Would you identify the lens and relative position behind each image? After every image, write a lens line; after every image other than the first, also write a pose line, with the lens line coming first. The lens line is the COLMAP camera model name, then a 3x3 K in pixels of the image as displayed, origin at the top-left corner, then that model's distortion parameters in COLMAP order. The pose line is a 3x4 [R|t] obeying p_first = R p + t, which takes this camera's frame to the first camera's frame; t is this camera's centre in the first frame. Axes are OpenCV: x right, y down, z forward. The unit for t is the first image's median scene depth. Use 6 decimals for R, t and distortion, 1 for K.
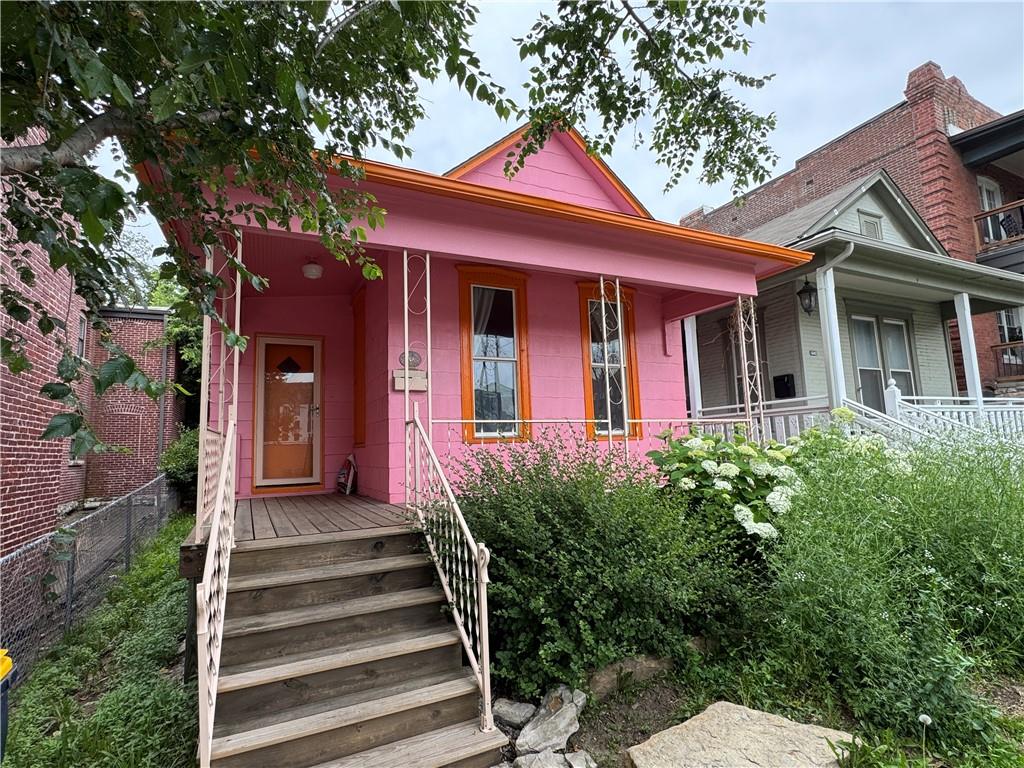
lens RADIAL K [[518.6, 0, 508.8], [0, 518.6, 385.4], [0, 0, 1]] dist [0.002572, 0.000197]
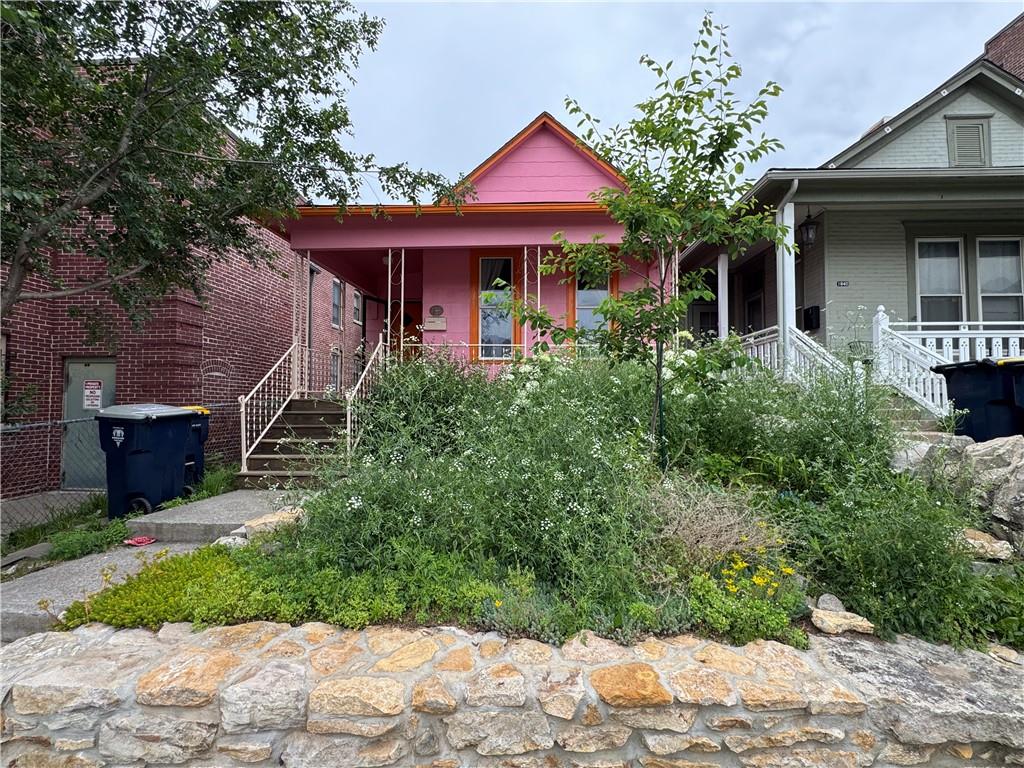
lens RADIAL K [[502.0, 0, 517.2], [0, 502.0, 381.4], [0, 0, 1]] dist [-0.001043, 0.000277]
pose [[0.881338, 0.014207, -0.472272, 0.799883], [0.026753, 0.996444, 0.079902, 0.052551], [0.471728, -0.083056, 0.877824, -0.268560]]
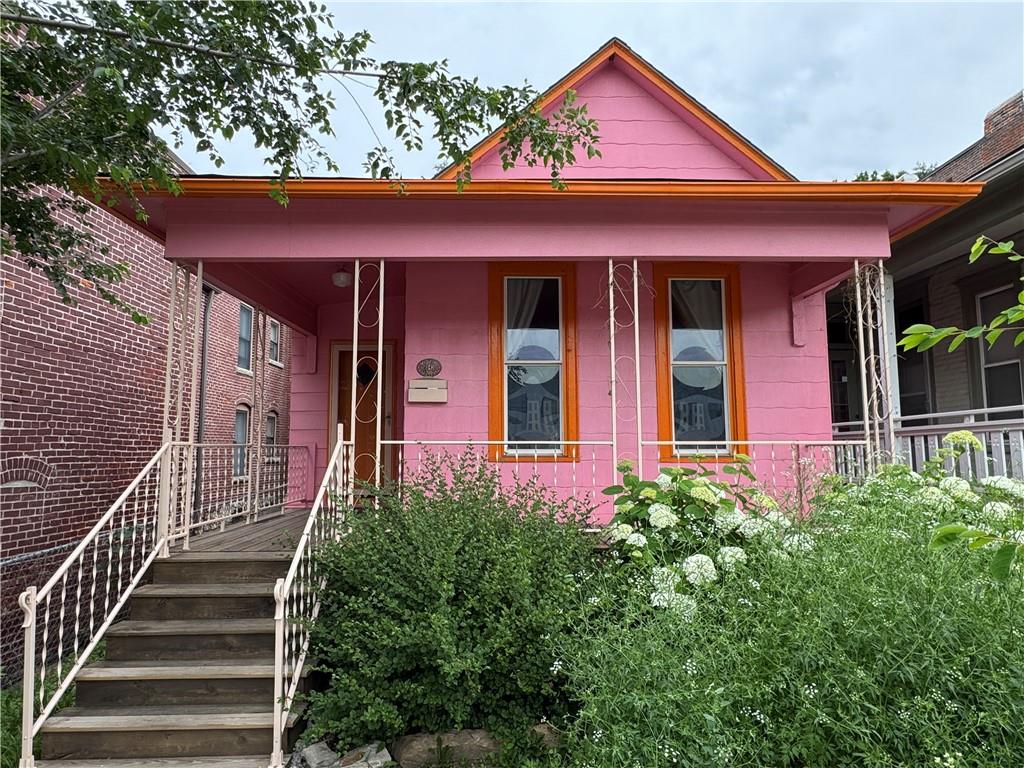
lens RADIAL K [[639.7, 0, 514.3], [0, 639.7, 381.1], [0, 0, 1]] dist [0.001064, 0.001780]
pose [[0.908802, -0.017334, -0.416867, 0.434464], [0.023929, 0.999657, 0.010599, -0.036644], [0.416541, -0.019607, 0.908906, 0.044925]]
